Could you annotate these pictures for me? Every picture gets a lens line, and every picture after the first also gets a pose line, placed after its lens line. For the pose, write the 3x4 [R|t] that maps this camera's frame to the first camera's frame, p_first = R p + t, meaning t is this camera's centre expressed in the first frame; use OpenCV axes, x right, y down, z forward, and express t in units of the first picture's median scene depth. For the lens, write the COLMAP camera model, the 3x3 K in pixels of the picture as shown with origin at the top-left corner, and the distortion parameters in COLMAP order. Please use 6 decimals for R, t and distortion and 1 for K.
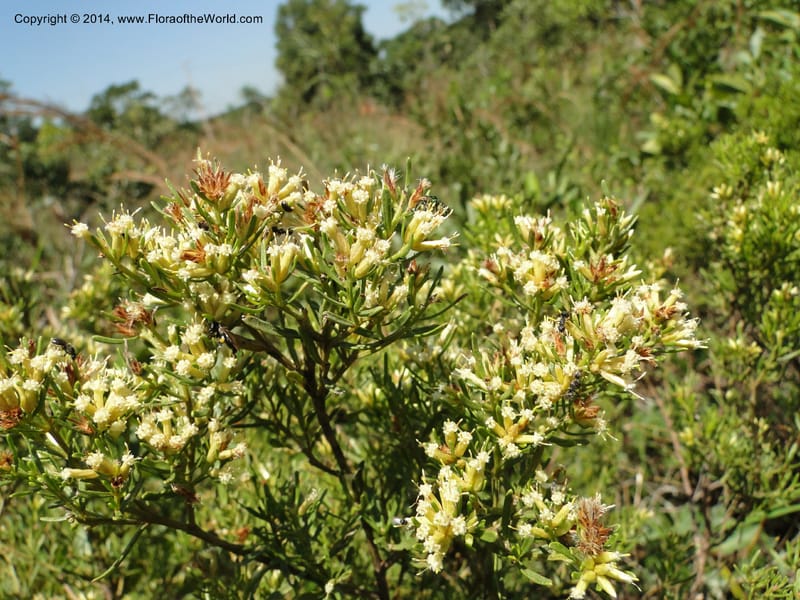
lens RADIAL K [[680.4, 0, 400.0], [0, 680.4, 300.0], [0, 0, 1]] dist [-0.006318, -0.003659]
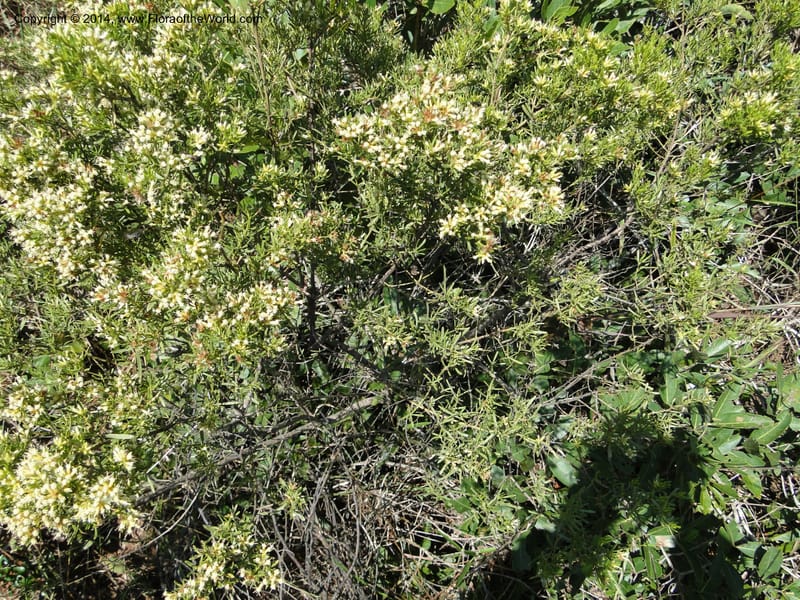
lens RADIAL K [[691.6, 0, 400.0], [0, 691.6, 300.0], [0, 0, 1]] dist [-0.002589, 0.090704]
pose [[0.894109, 0.443196, 0.064390, -0.026055], [-0.353188, 0.609394, 0.709858, -0.215219], [0.275367, -0.657432, 0.701396, -0.208118]]
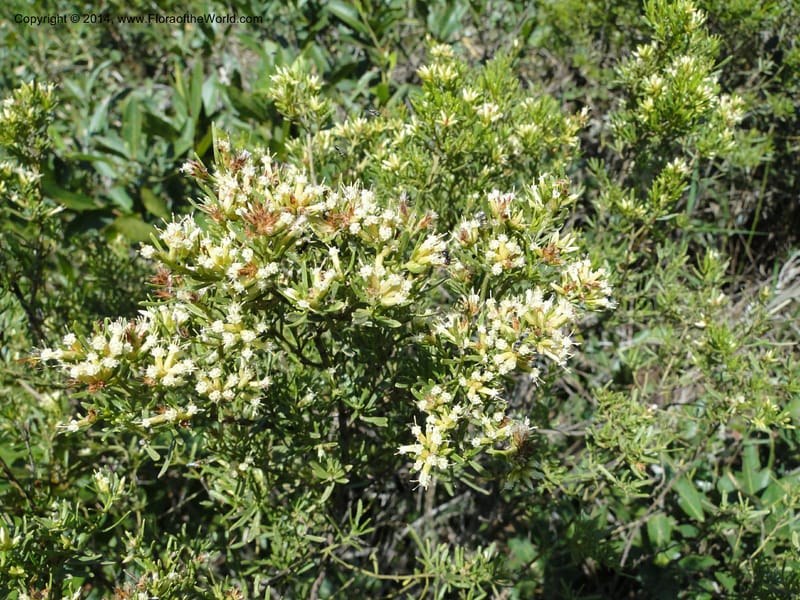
lens RADIAL K [[691.6, 0, 400.0], [0, 691.6, 300.0], [0, 0, 1]] dist [-0.002589, 0.090704]
pose [[0.983205, 0.002016, 0.182493, -0.030611], [-0.075419, 0.915053, 0.396219, -0.063471], [-0.166192, -0.403328, 0.899837, -0.022667]]
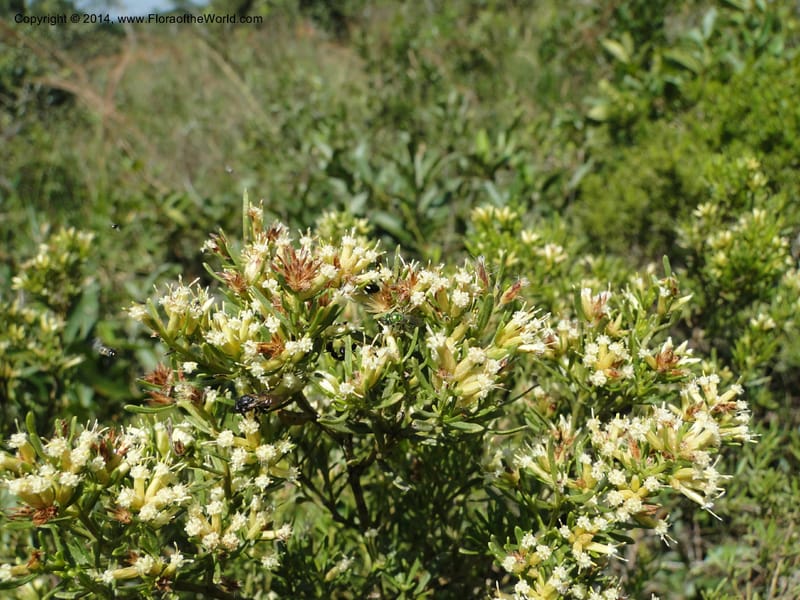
lens RADIAL K [[678.5, 0, 403.9], [0, 678.5, 297.7], [0, 0, 1]] dist [-0.000543, -0.007212]
pose [[0.989267, 0.066877, 0.129920, -0.029455], [-0.079258, 0.992545, 0.092588, -0.027059], [-0.122759, -0.101892, 0.987192, 0.012465]]
